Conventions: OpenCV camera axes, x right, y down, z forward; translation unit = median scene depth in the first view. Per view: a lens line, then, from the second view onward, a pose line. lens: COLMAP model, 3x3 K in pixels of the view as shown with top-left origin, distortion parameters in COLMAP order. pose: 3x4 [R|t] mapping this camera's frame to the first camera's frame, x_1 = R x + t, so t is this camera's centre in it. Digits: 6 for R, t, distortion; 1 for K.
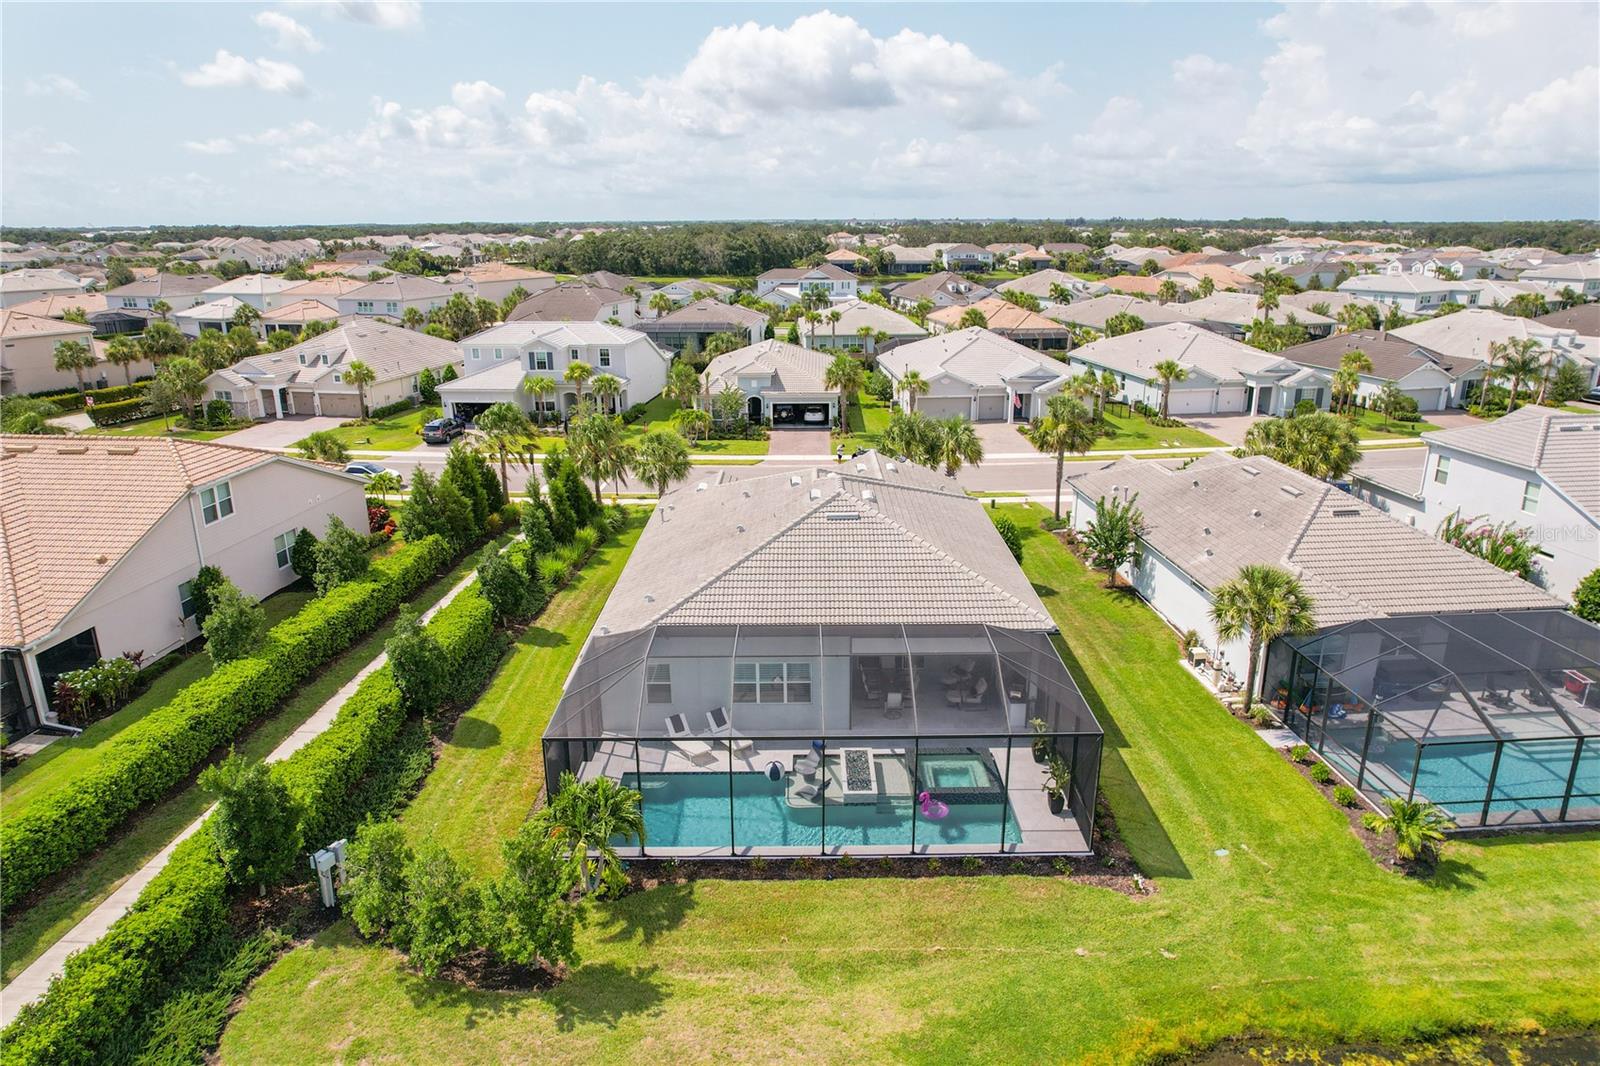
lens RADIAL K [[1027.4, 0, 812.9], [0, 1027.4, 539.1], [0, 0, 1]] dist [-0.069131, 0.058378]
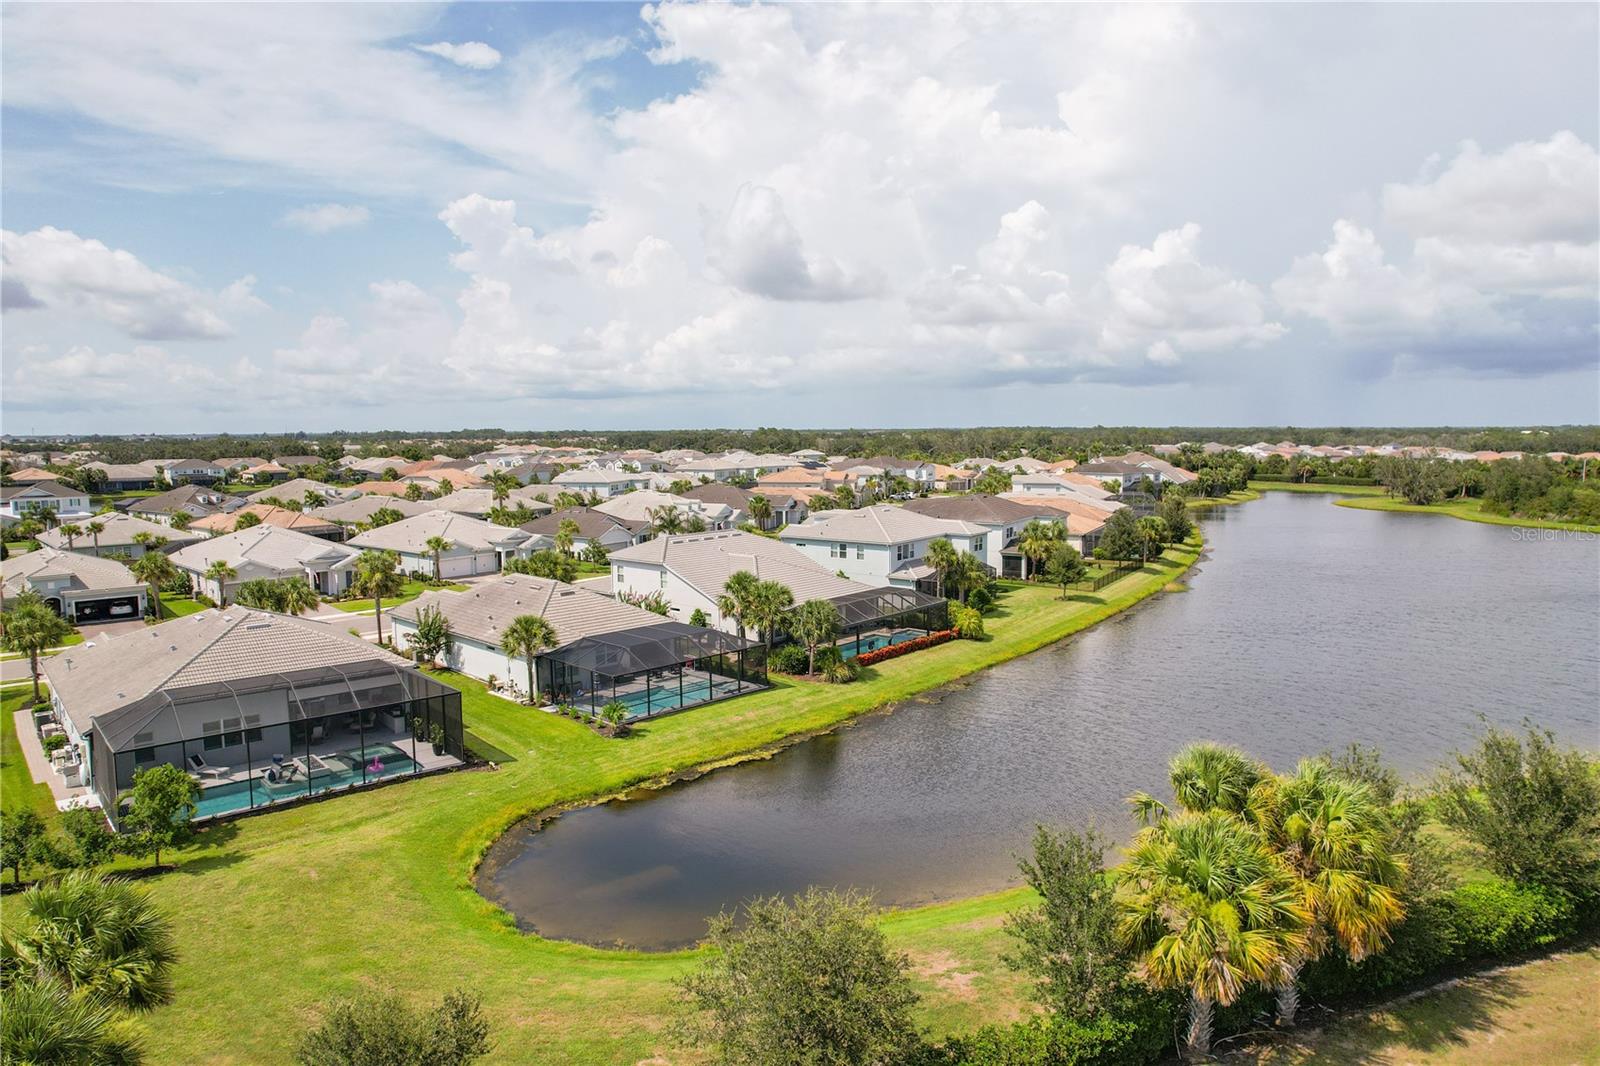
lens RADIAL K [[1027.4, 0, 821.4], [0, 1027.4, 552.3], [0, 0, 1]] dist [-0.069131, 0.058378]
pose [[0.751274, -0.078911, 0.655256, -0.251503], [0.199477, 0.973542, -0.111466, 0.164002], [-0.629124, 0.214450, 0.747138, -0.521649]]
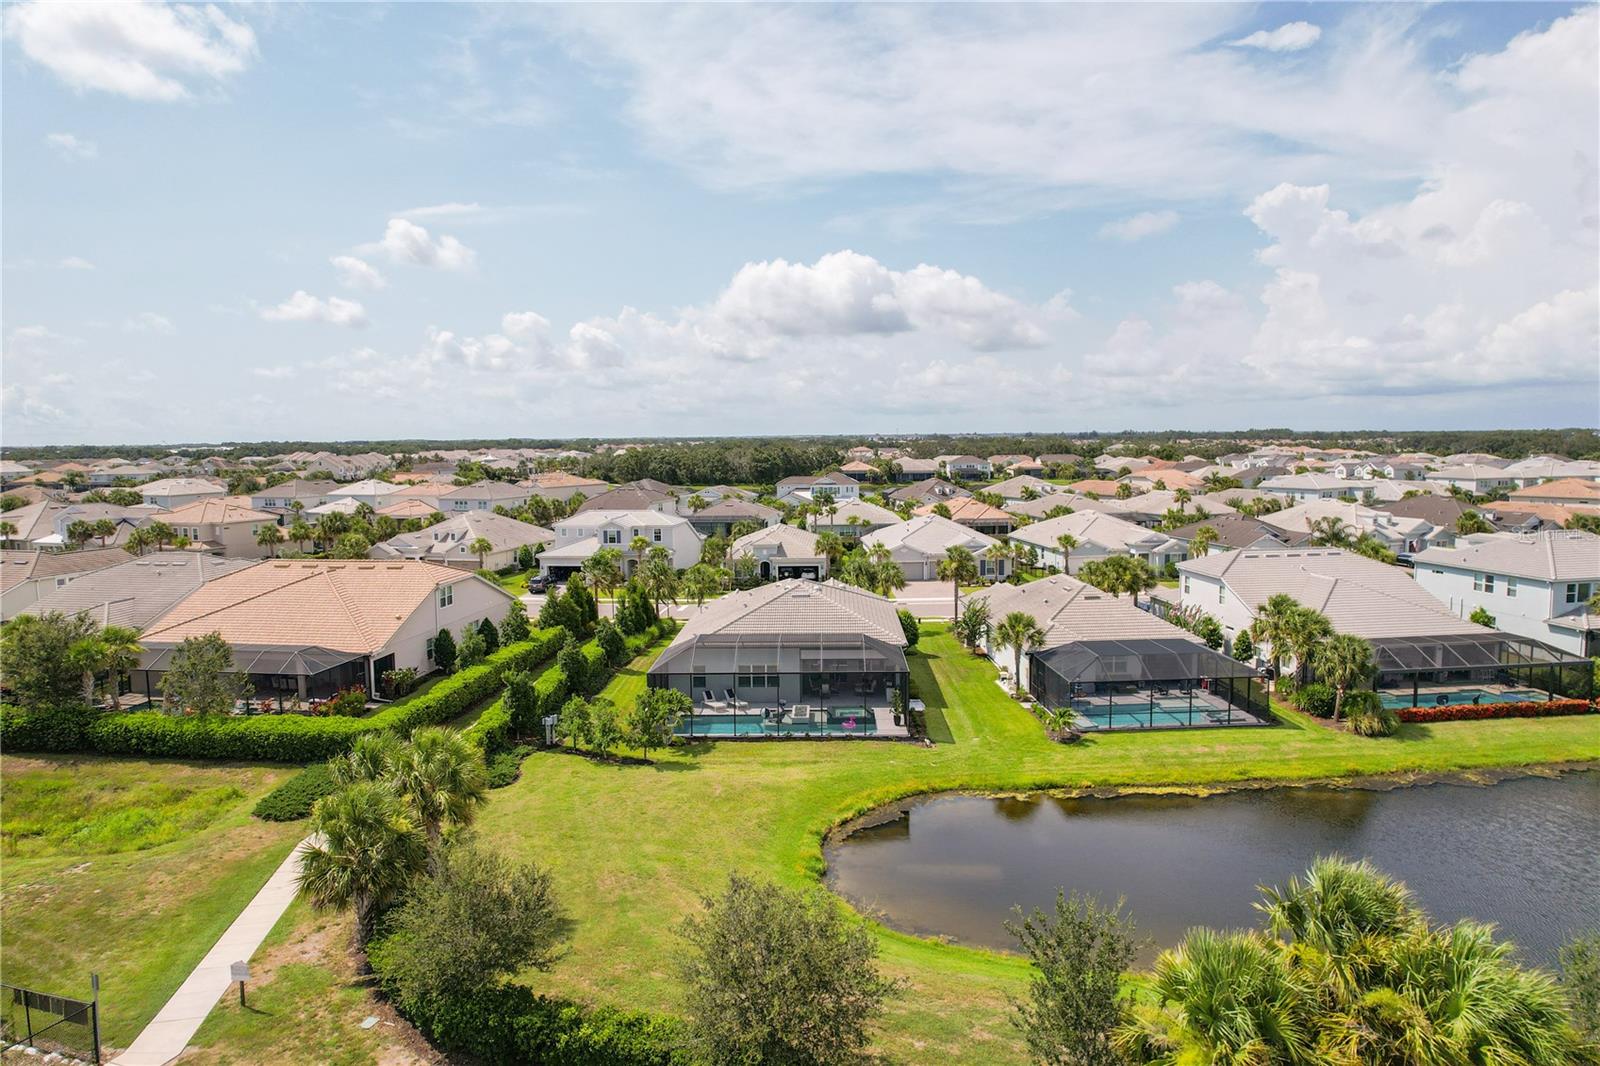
lens RADIAL K [[1027.4, 0, 810.2], [0, 1027.4, 559.5], [0, 0, 1]] dist [-0.069131, 0.058378]
pose [[0.999567, -0.003473, -0.029208, 0.081907], [-0.001881, 0.983424, -0.181310, 0.201692], [0.029353, 0.181287, 0.982992, -0.664863]]
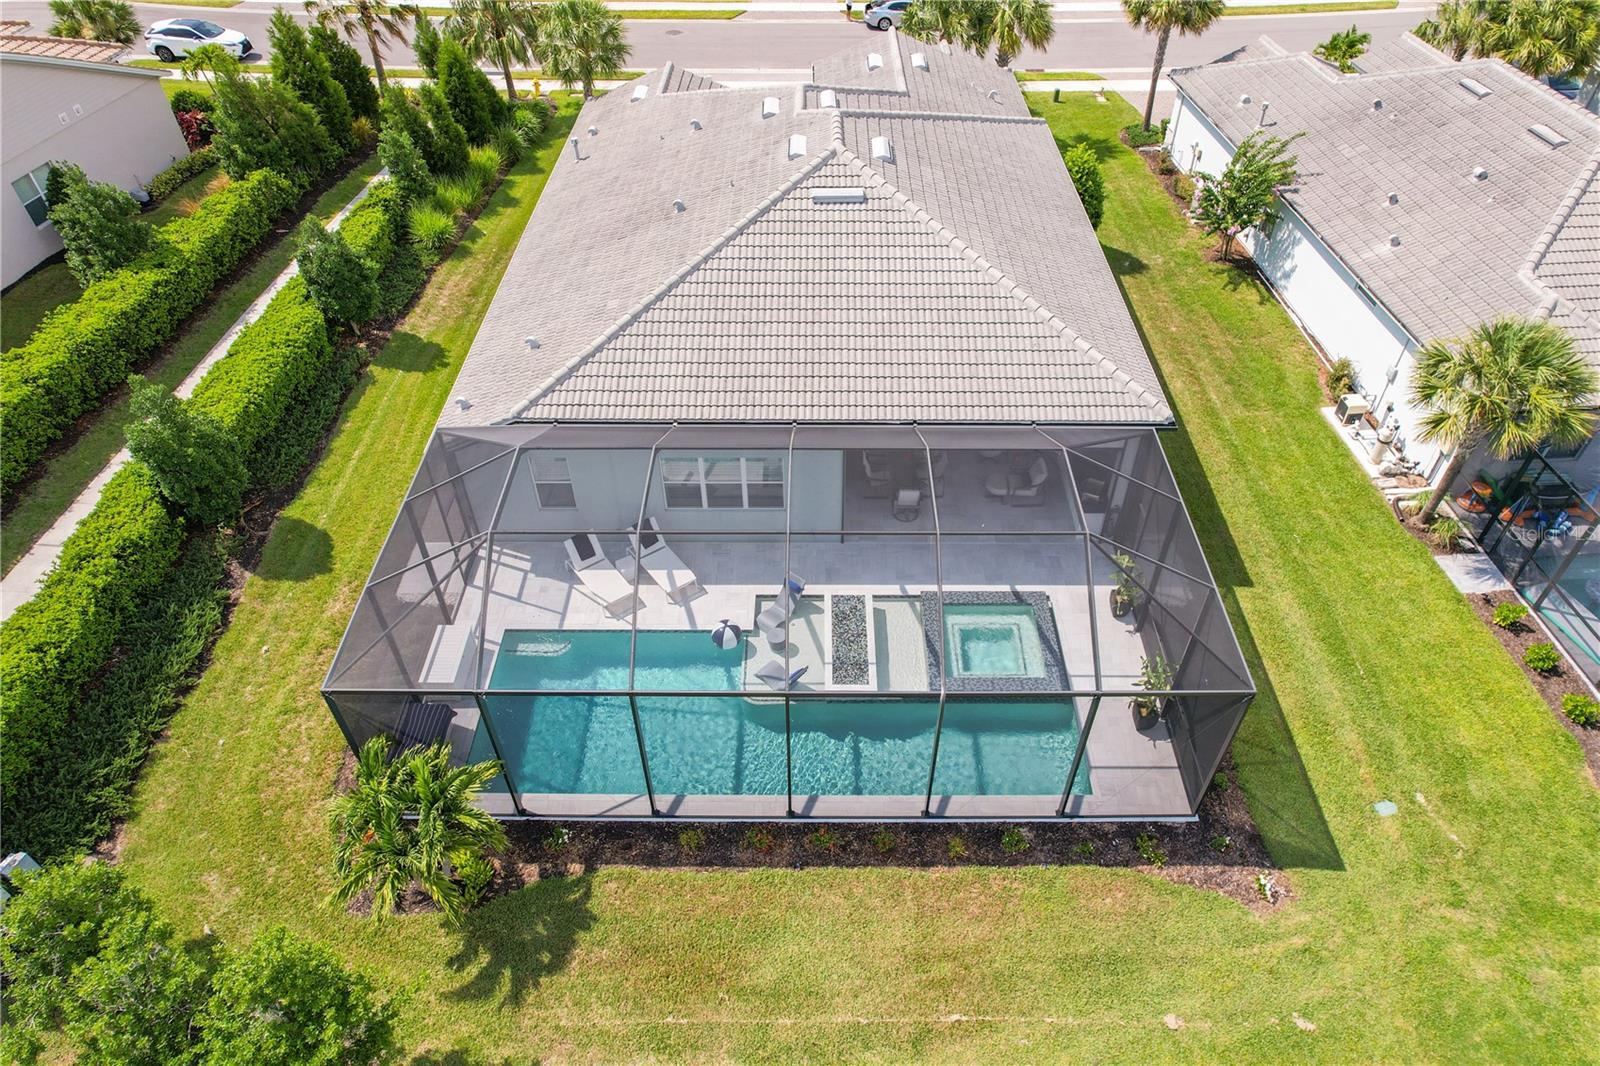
lens RADIAL K [[1027.4, 0, 812.0], [0, 1027.4, 538.9], [0, 0, 1]] dist [-0.069131, 0.058378]
pose [[0.999901, 0.010972, -0.008843, 0.016925], [-0.006022, 0.900034, 0.435779, -0.085543], [0.012741, -0.435682, 0.900010, 0.289636]]
